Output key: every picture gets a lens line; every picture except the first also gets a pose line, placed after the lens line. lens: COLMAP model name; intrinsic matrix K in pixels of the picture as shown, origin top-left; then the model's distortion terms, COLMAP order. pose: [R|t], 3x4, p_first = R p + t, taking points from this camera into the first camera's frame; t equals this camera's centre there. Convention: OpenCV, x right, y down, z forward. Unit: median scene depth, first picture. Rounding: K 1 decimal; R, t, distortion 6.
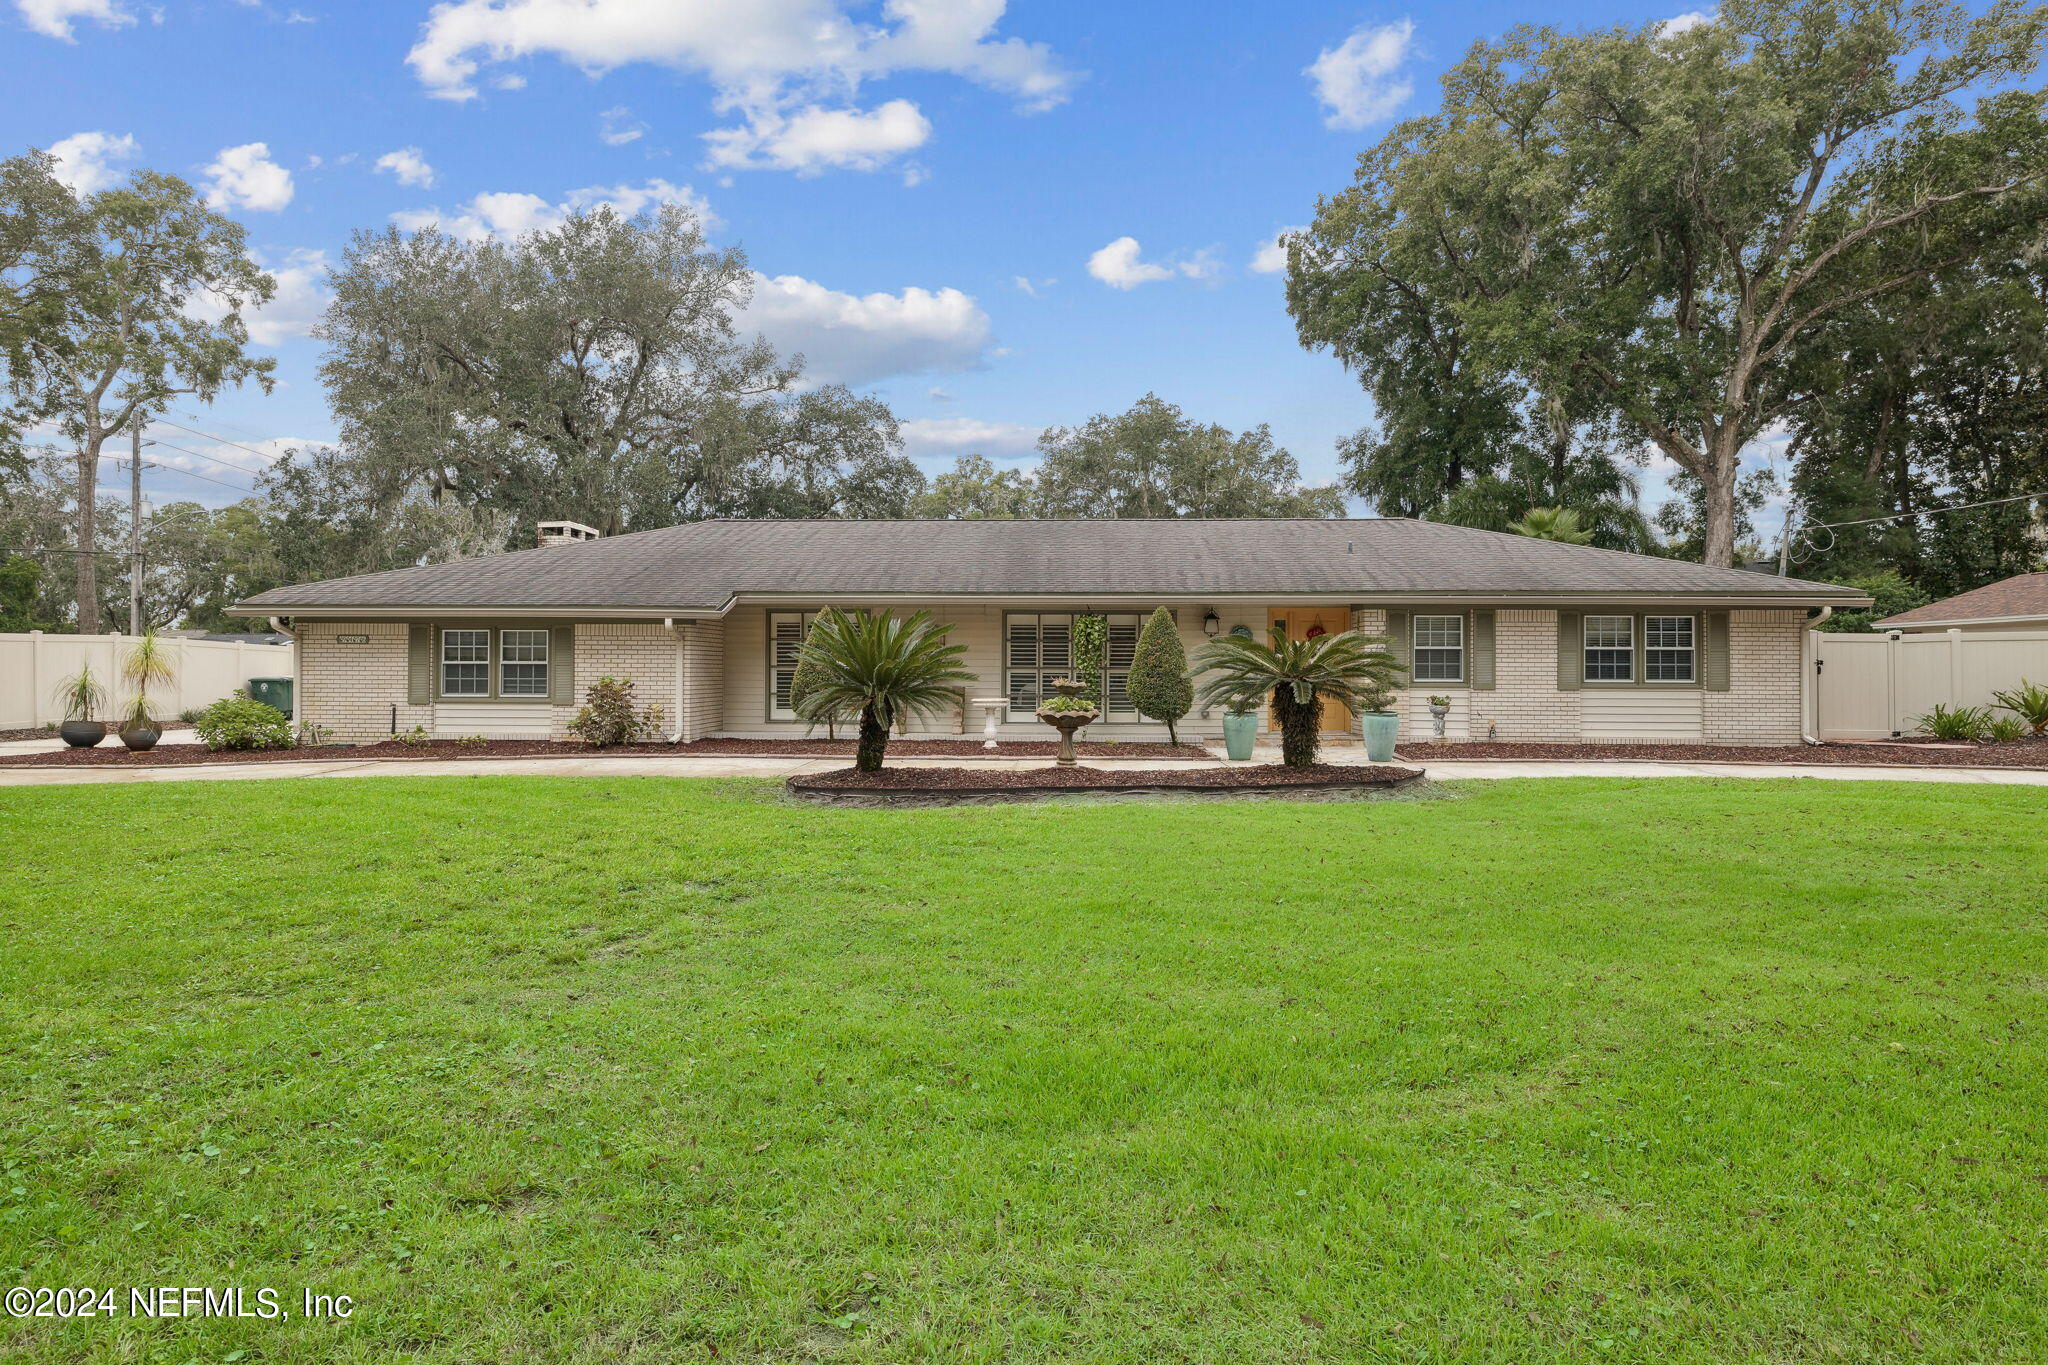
lens RADIAL K [[1225.3, 0, 1023.8], [0, 1225.3, 673.9], [0, 0, 1]] dist [-0.002811, -0.001325]
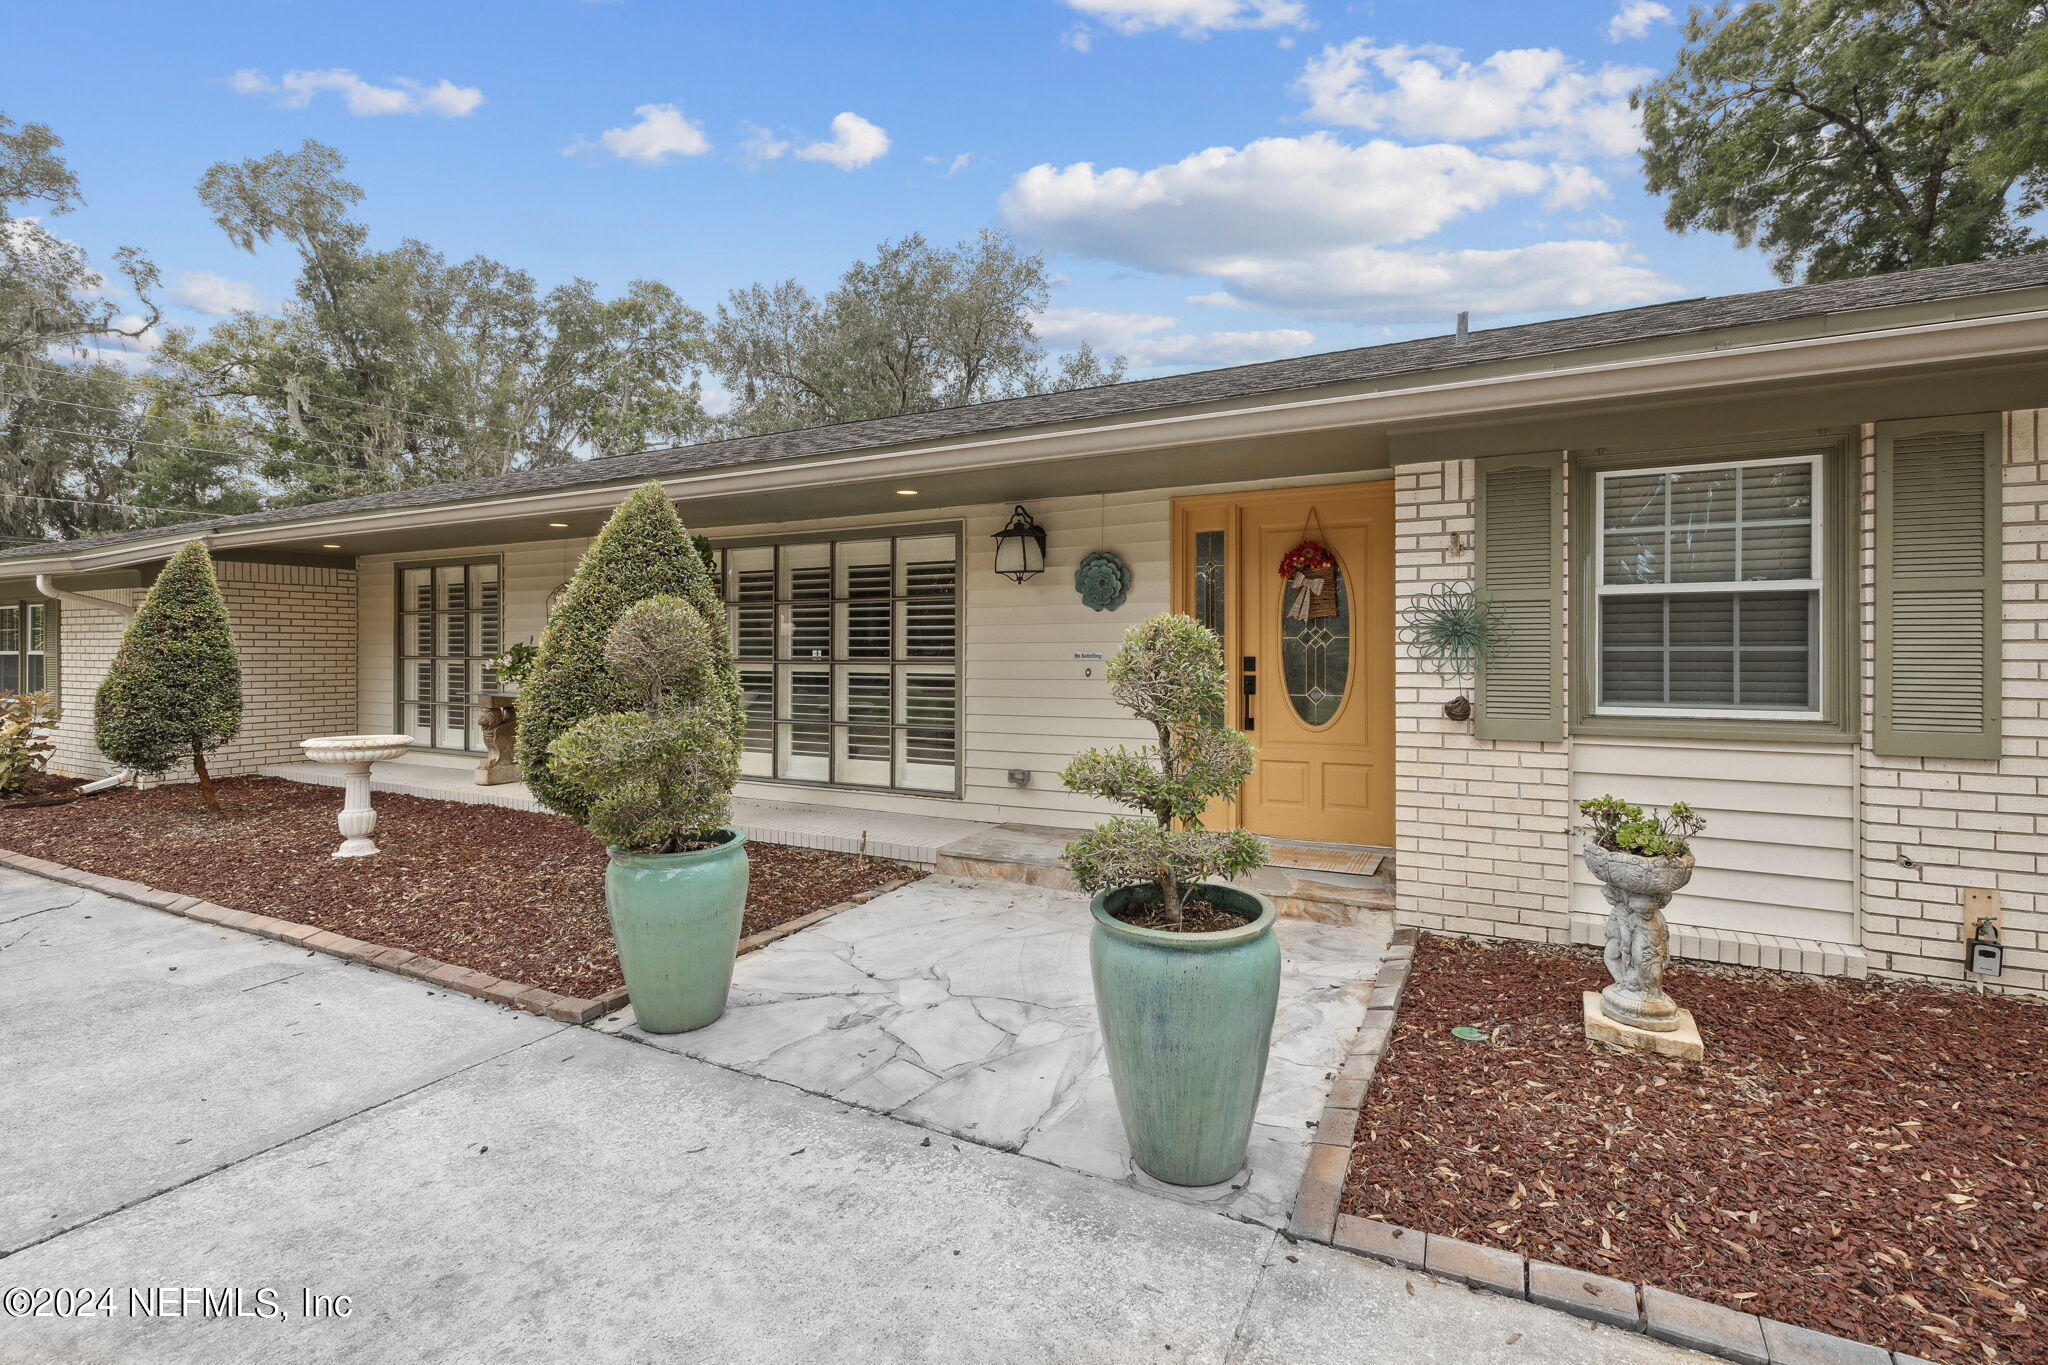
lens RADIAL K [[935.3, 0, 1026.8], [0, 935.3, 655.6], [0, 0, 1]] dist [0.004747, 0.000322]
pose [[0.902524, -0.000655, -0.430638, 0.281346], [-0.000229, 0.999998, -0.002002, -0.006072], [0.430639, 0.001906, 0.902522, 0.723846]]
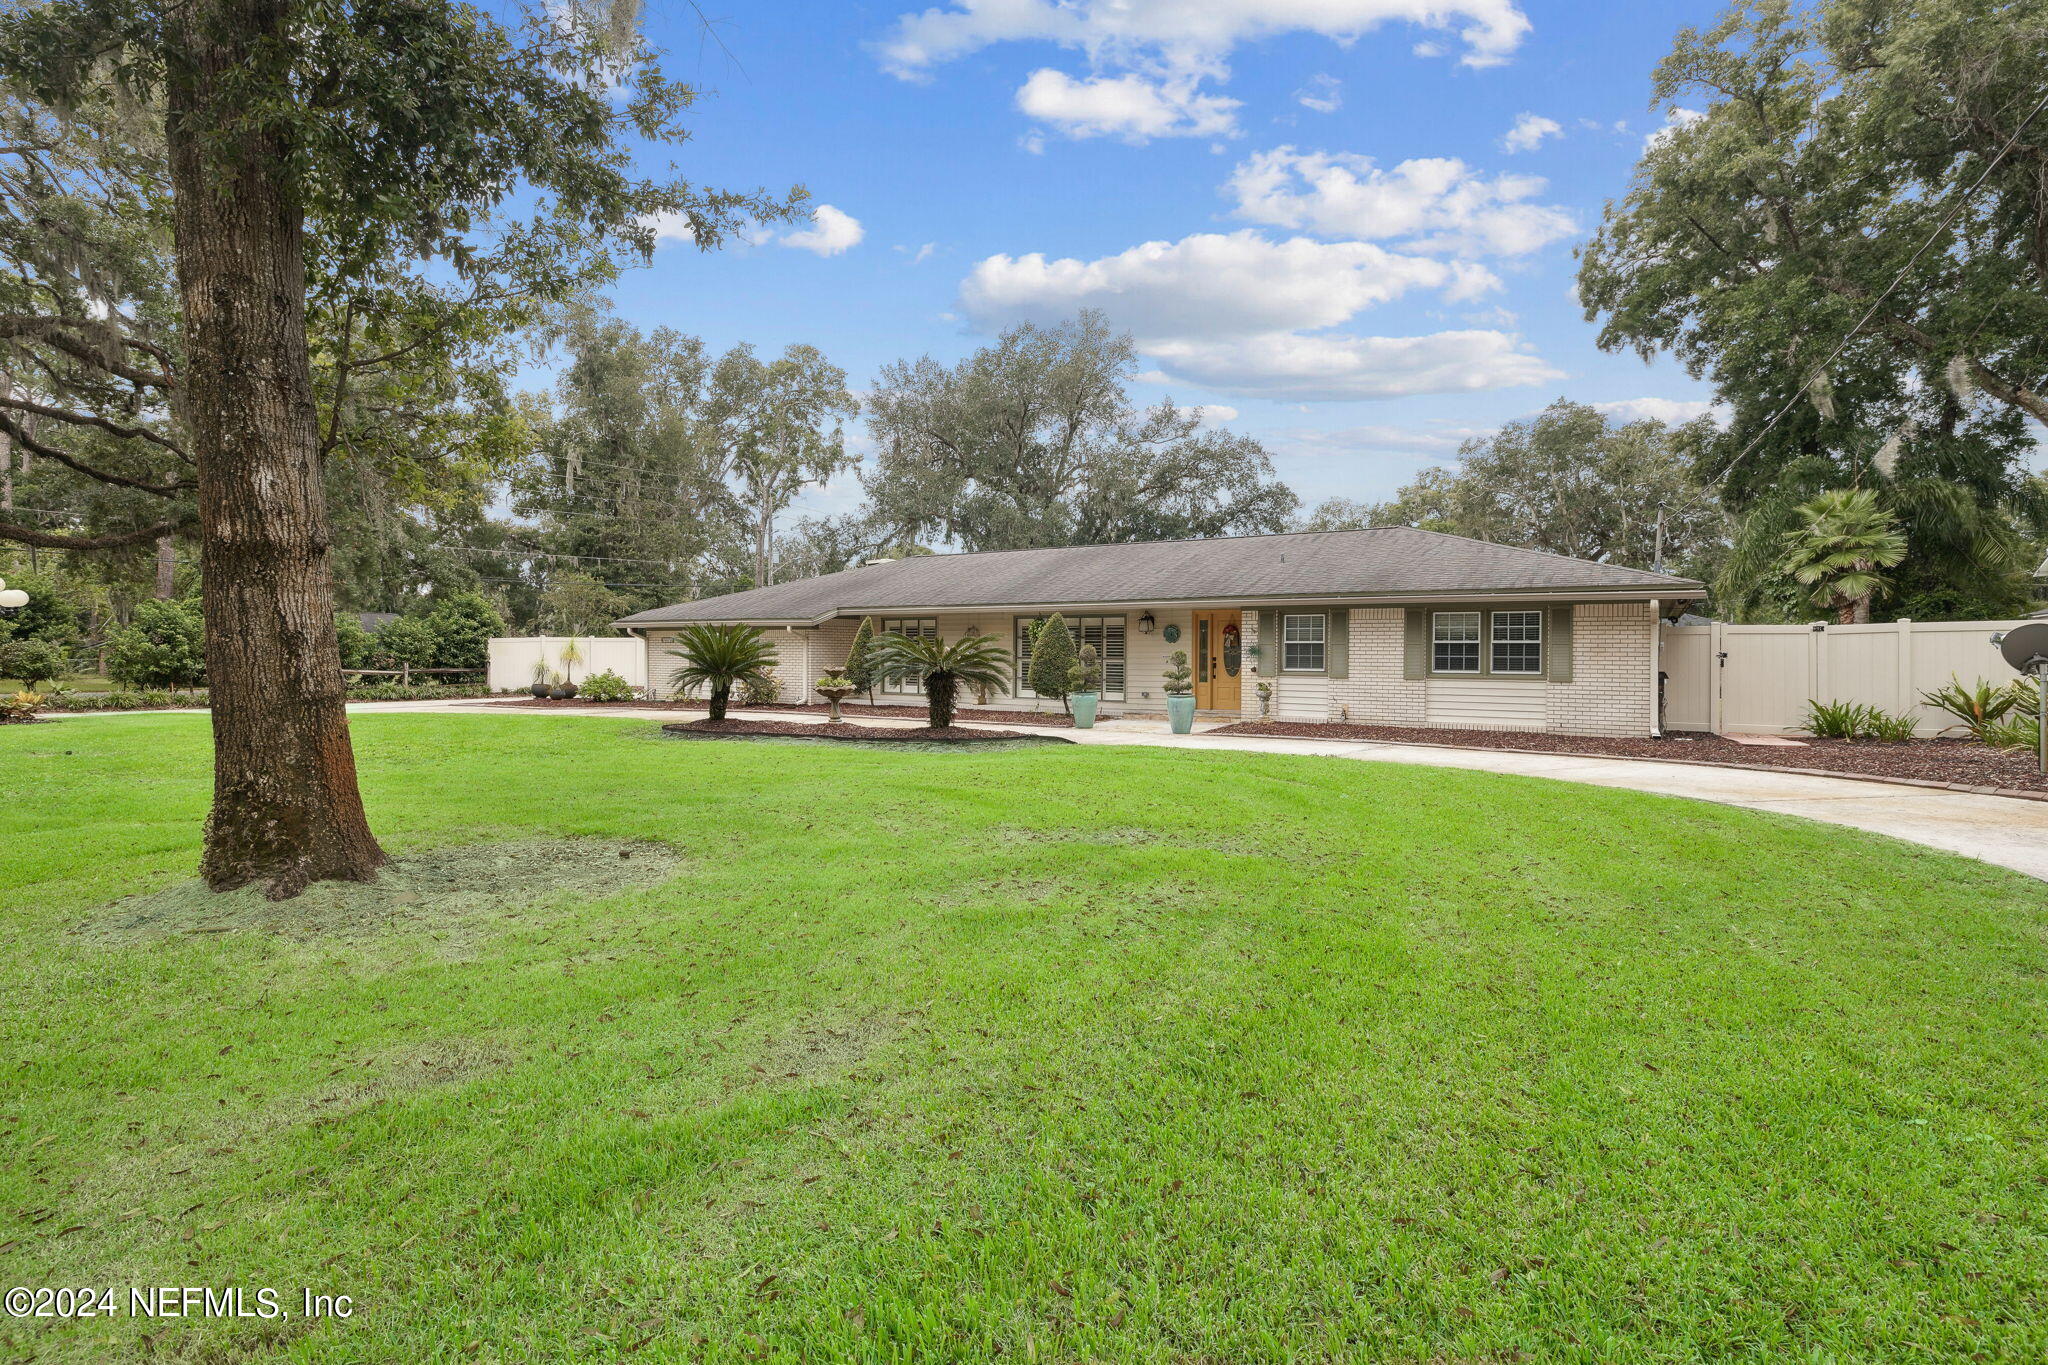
lens RADIAL K [[1018.8, 0, 1008.8], [0, 1018.8, 660.0], [0, 0, 1]] dist [-0.002404, 0.000313]
pose [[0.859565, 0.003996, -0.511010, 0.569474], [-0.004709, 0.999989, -0.000102, -0.002616], [0.511004, 0.002494, 0.859575, 0.008056]]
